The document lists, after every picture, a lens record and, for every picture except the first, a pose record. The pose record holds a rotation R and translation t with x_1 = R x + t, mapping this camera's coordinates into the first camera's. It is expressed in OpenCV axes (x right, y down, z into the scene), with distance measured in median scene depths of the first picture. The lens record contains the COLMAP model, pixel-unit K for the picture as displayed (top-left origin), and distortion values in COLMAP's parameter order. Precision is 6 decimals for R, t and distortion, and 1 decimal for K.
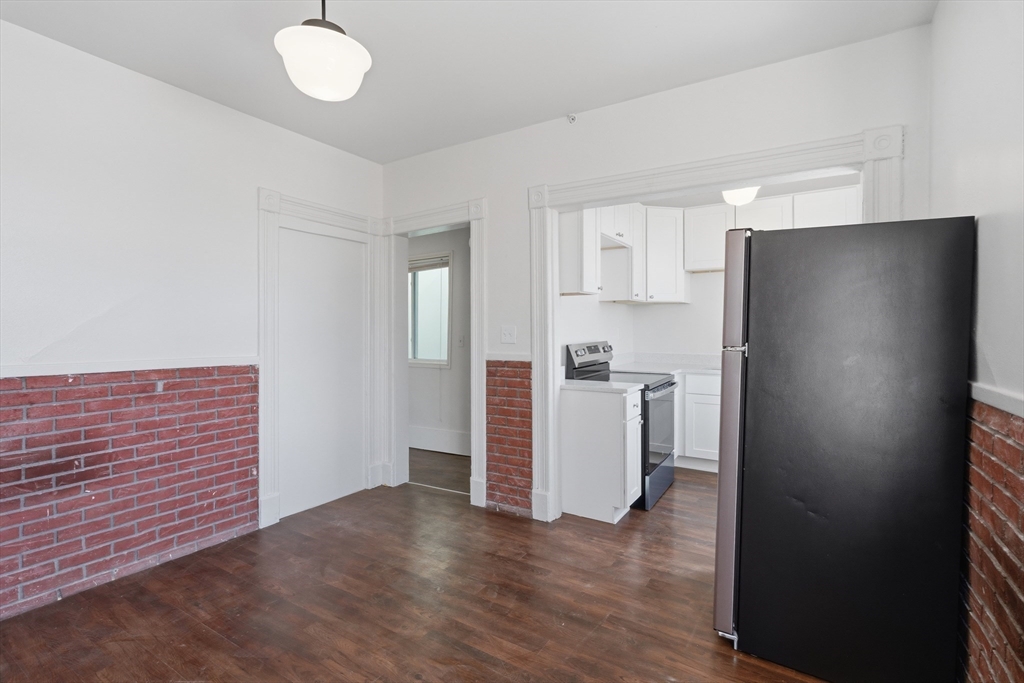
lens RADIAL K [[470.0, 0, 515.7], [0, 470.0, 335.0], [0, 0, 1]] dist [-0.005117, 0.002542]
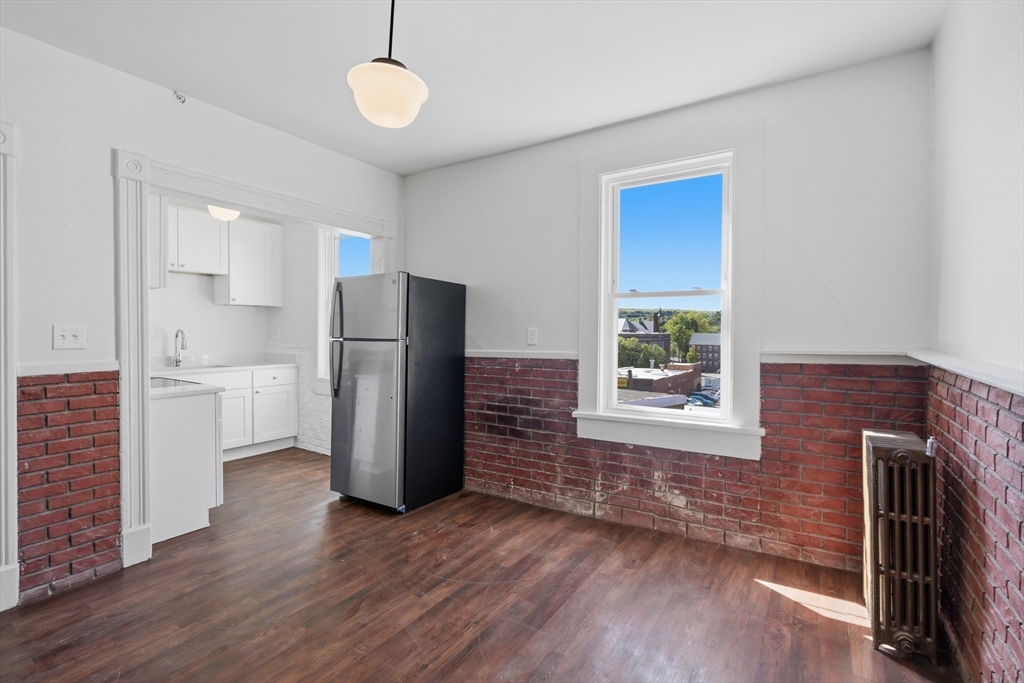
lens RADIAL K [[470.0, 0, 517.5], [0, 470.0, 334.2], [0, 0, 1]] dist [-0.005117, 0.002542]
pose [[0.009310, -0.007444, 0.999929, -0.665778], [0.012696, 0.999893, 0.007326, -0.001590], [-0.999876, 0.012627, 0.009404, 0.288167]]
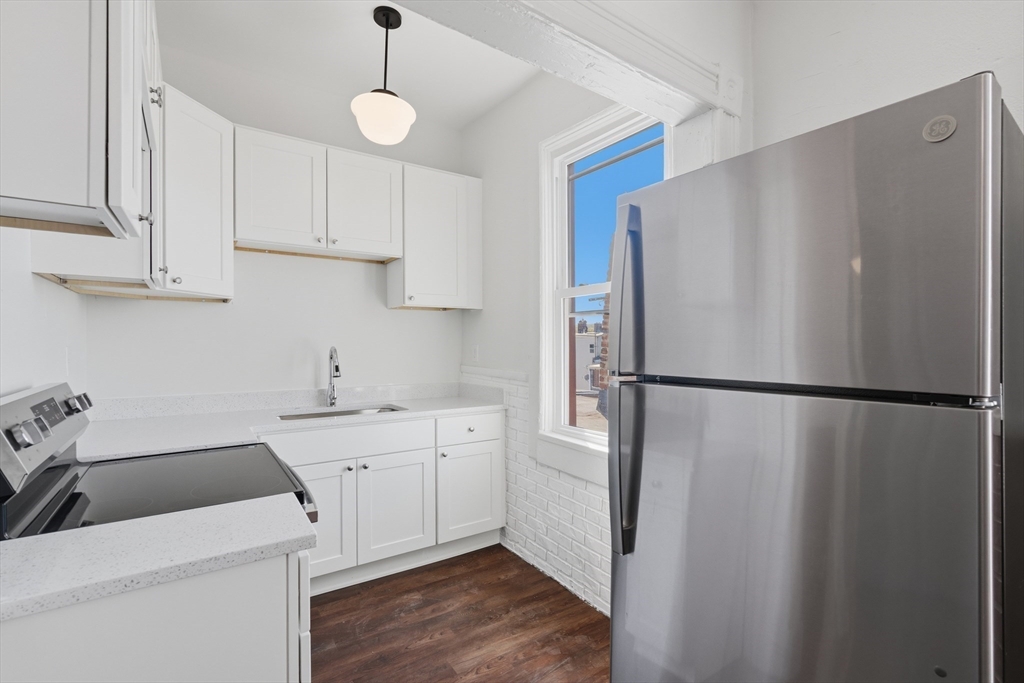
lens RADIAL K [[470.0, 0, 516.6], [0, 470.0, 345.5], [0, 0, 1]] dist [-0.005117, 0.002542]
pose [[0.392976, -0.001652, 0.919547, -0.008384], [0.014402, 0.999887, -0.004359, -0.011554], [-0.919436, 0.014956, 0.392955, 0.622876]]
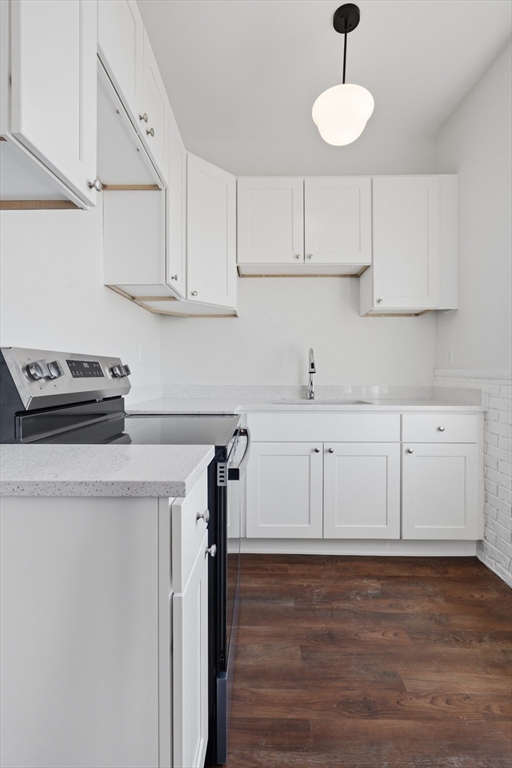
lens RADIAL K [[352.5, 0, 256.4], [0, 352.5, 376.8], [0, 0, 1]] dist [-0.005117, 0.002542]
pose [[0.856879, 0.003237, 0.515508, 0.141405], [0.003699, 0.999916, -0.012427, 0.047295], [-0.515504, 0.012555, 0.856795, 0.672022]]
